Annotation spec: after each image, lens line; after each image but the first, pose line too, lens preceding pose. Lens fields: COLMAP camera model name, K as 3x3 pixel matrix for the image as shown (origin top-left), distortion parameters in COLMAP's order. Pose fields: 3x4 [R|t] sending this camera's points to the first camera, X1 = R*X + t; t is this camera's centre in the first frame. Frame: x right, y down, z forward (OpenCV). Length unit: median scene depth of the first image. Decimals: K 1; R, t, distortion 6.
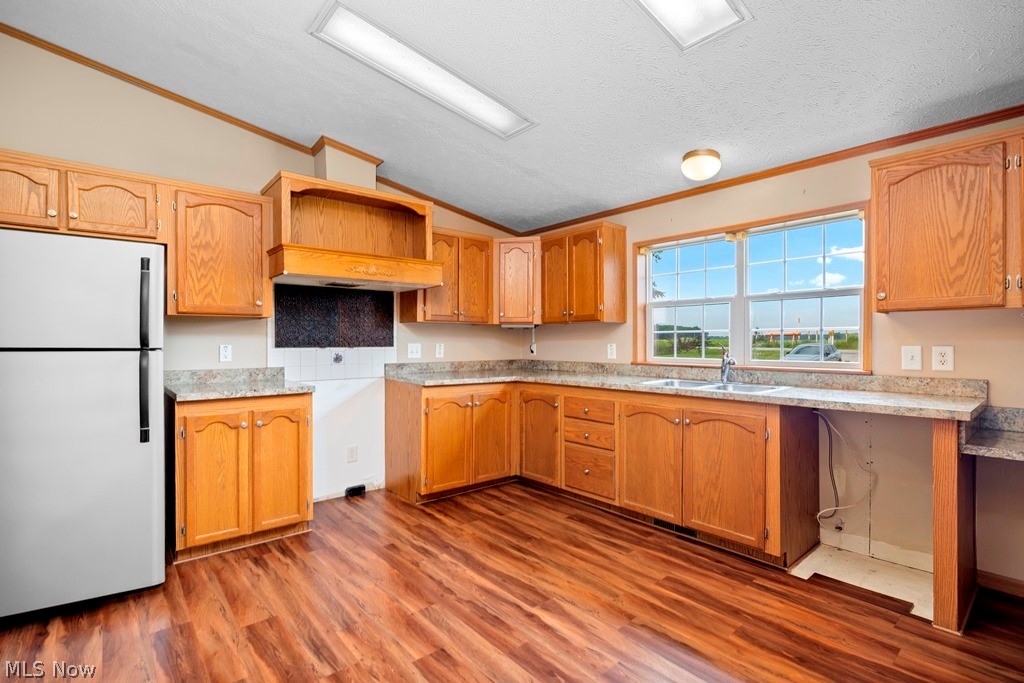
lens RADIAL K [[480.6, 0, 495.4], [0, 480.6, 346.3], [0, 0, 1]] dist [-0.011960, -0.000061]
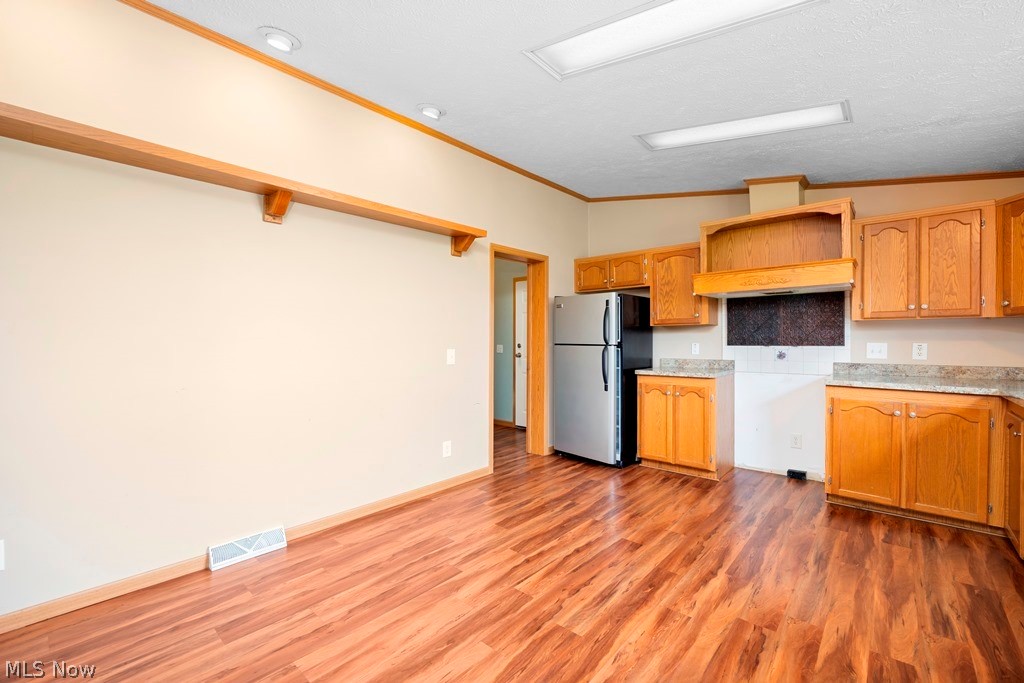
lens RADIAL K [[425.9, 0, 515.4], [0, 425.9, 336.8], [0, 0, 1]] dist [-0.009606, 0.000809]
pose [[0.155914, -0.009529, -0.987725, 0.687152], [-0.007595, 0.999912, -0.010845, -0.004314], [0.987741, 0.009193, 0.155828, 0.231579]]
